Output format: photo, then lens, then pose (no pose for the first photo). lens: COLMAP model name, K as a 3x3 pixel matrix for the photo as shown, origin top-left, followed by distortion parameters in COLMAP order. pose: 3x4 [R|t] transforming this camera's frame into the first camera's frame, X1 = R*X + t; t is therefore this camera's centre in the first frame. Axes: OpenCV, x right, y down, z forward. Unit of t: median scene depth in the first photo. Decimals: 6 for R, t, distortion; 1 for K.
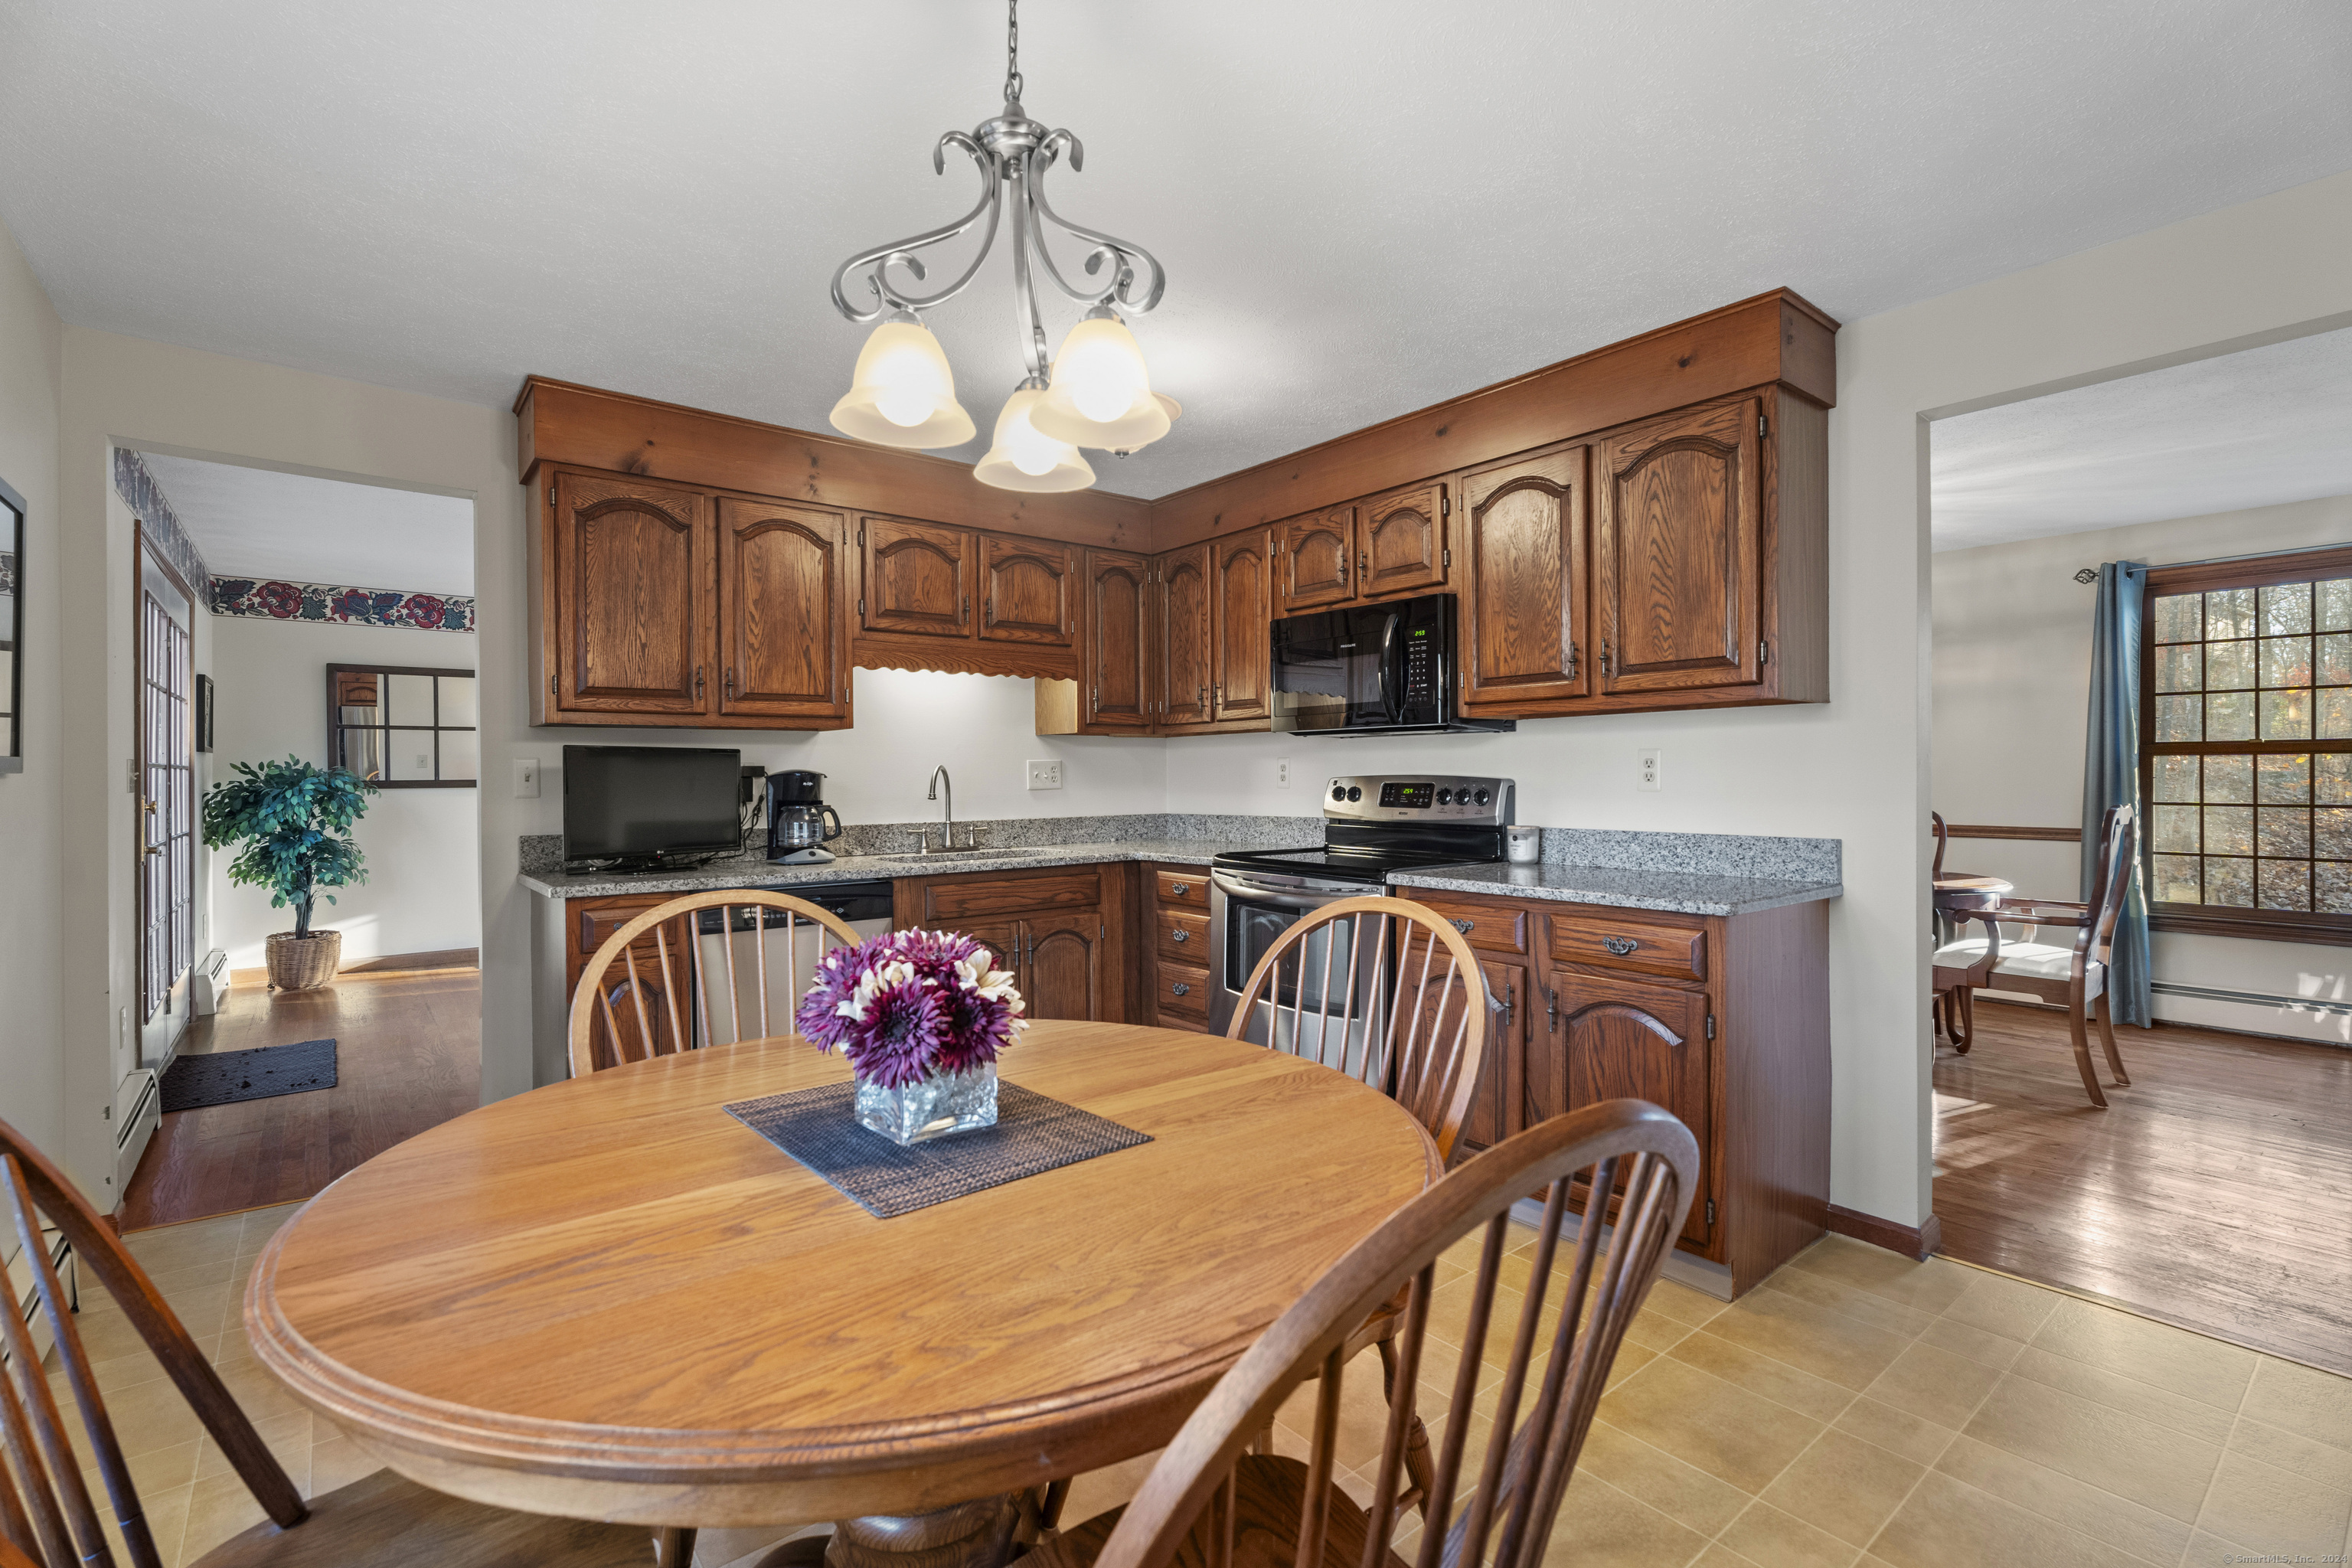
lens RADIAL K [[1049.1, 0, 1177.3], [0, 1049.1, 775.0], [0, 0, 1]] dist [0.006563, 0.001668]
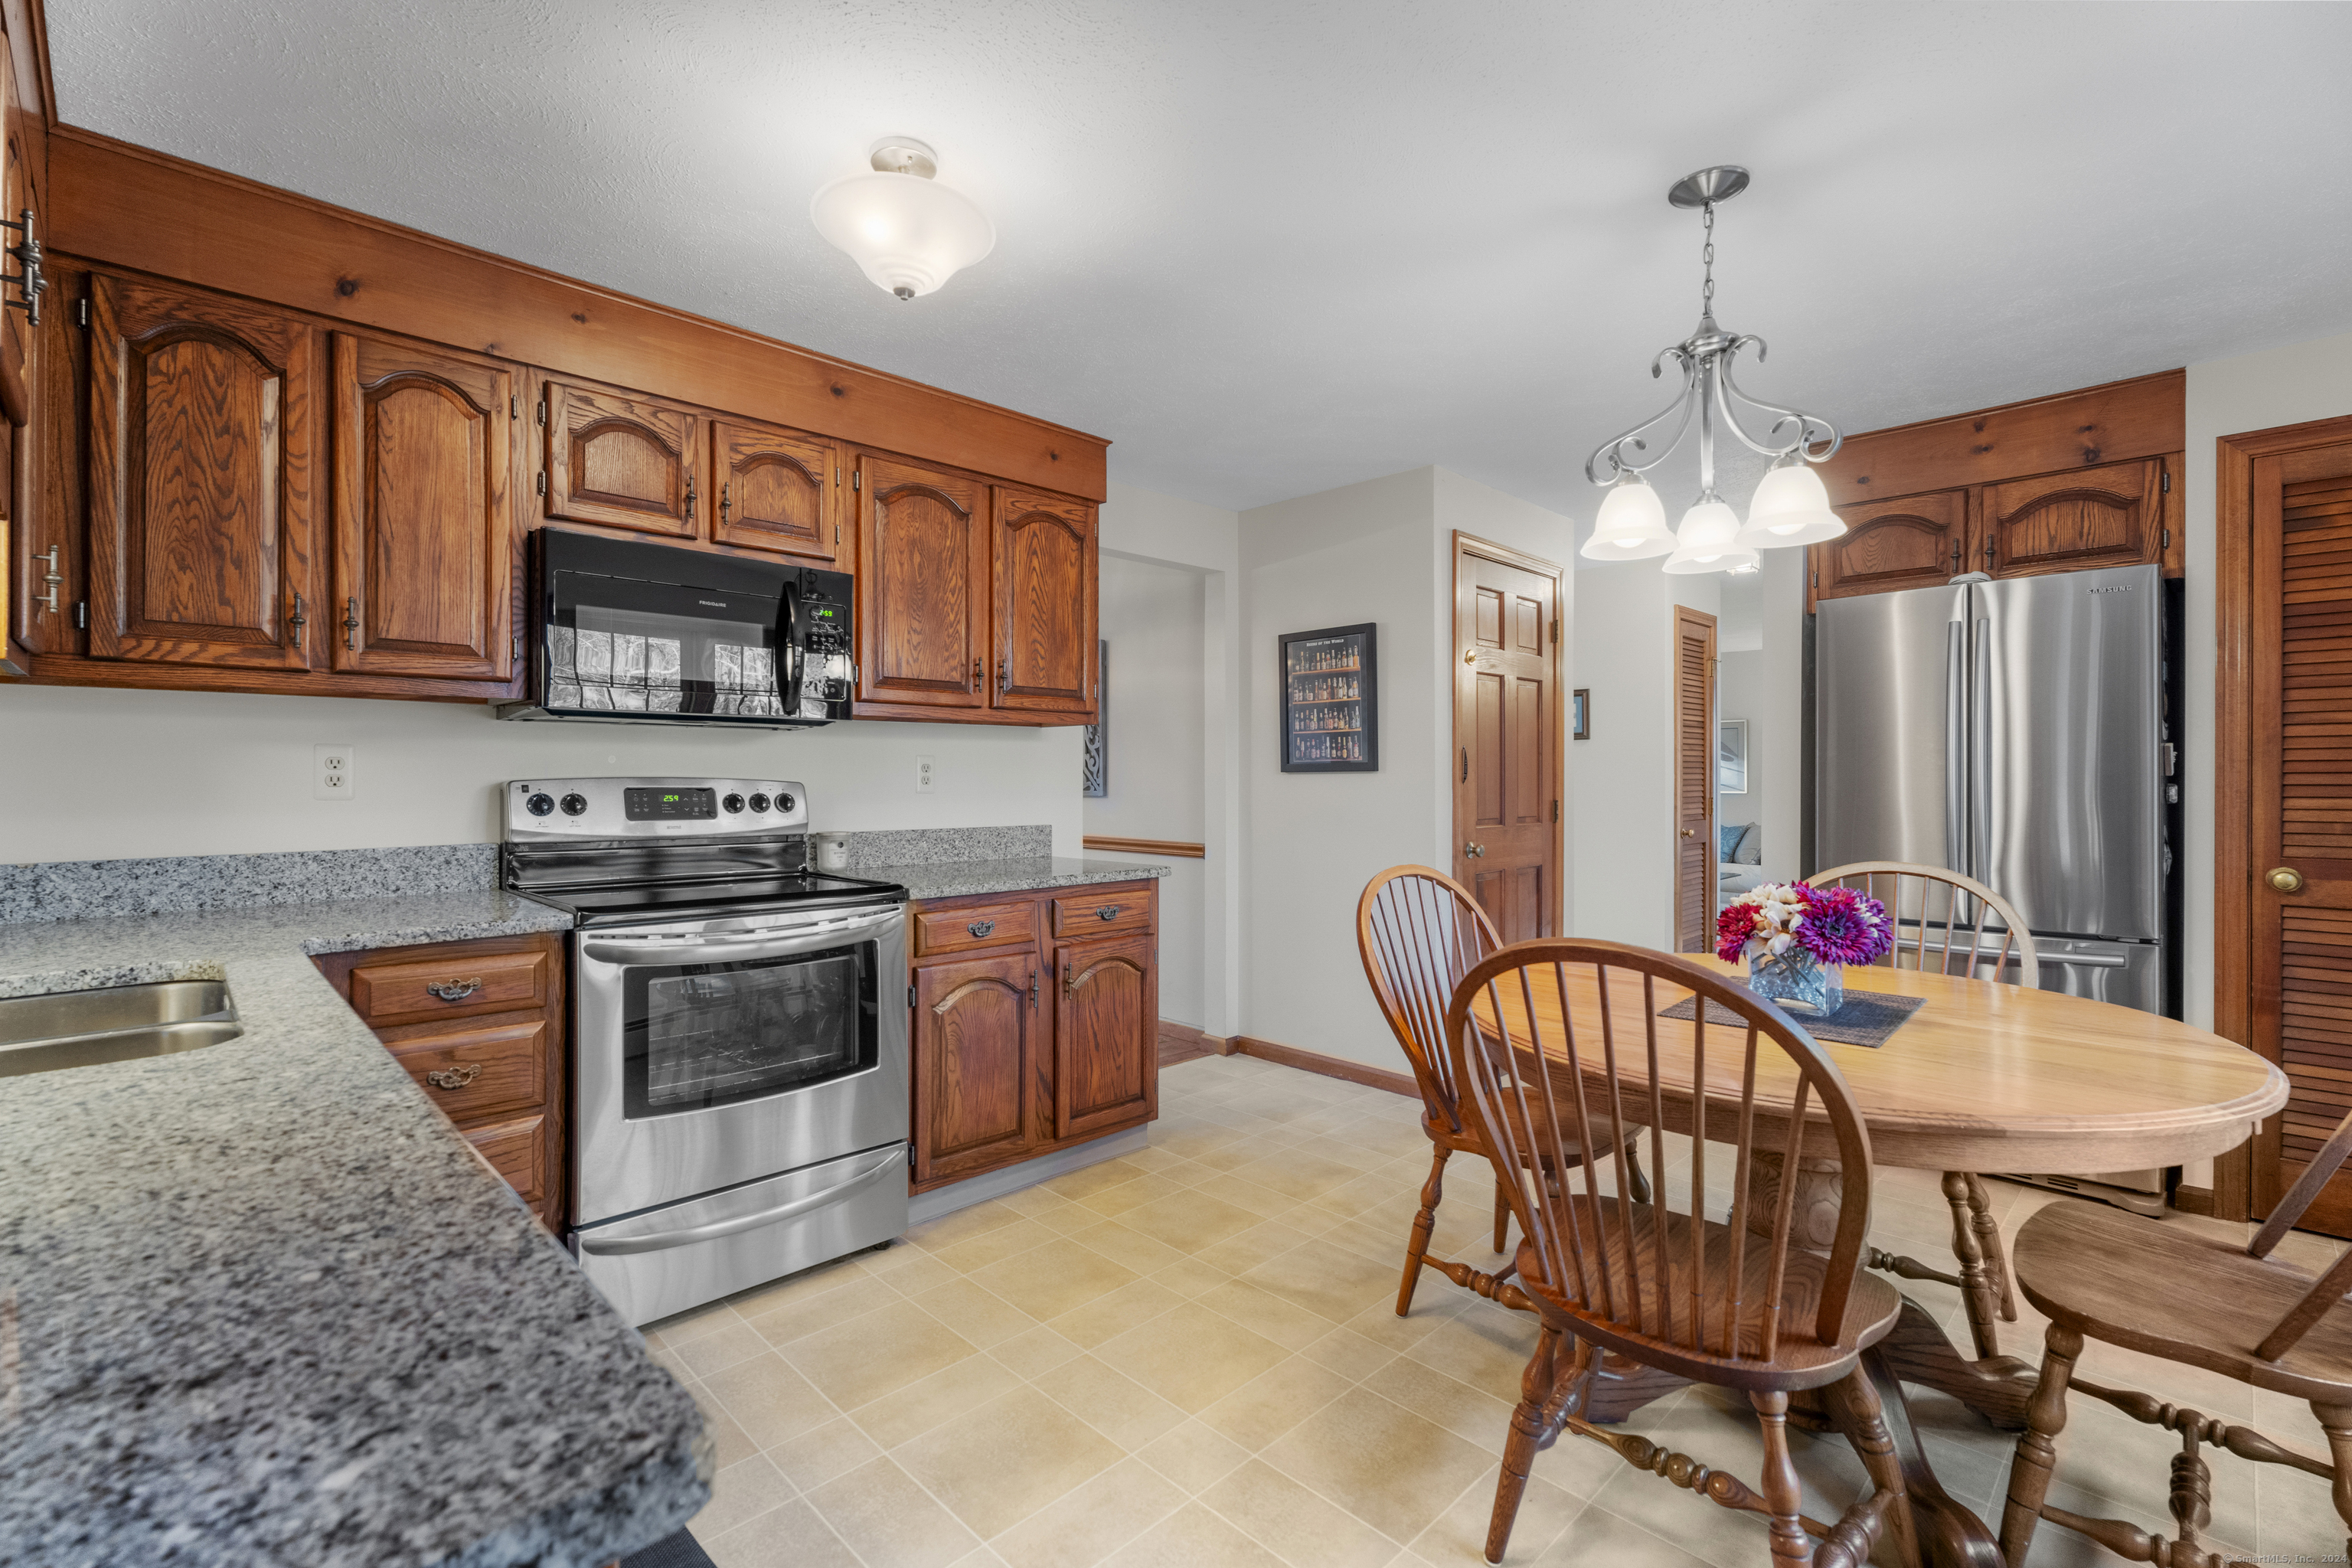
lens RADIAL K [[1049.1, 0, 1162.3], [0, 1049.1, 783.6], [0, 0, 1]] dist [0.006563, 0.001668]
pose [[-0.085973, -0.001469, 0.996296, -0.590599], [-0.001986, 0.999997, 0.001303, 0.002840], [-0.996295, -0.001866, -0.085976, 0.721277]]
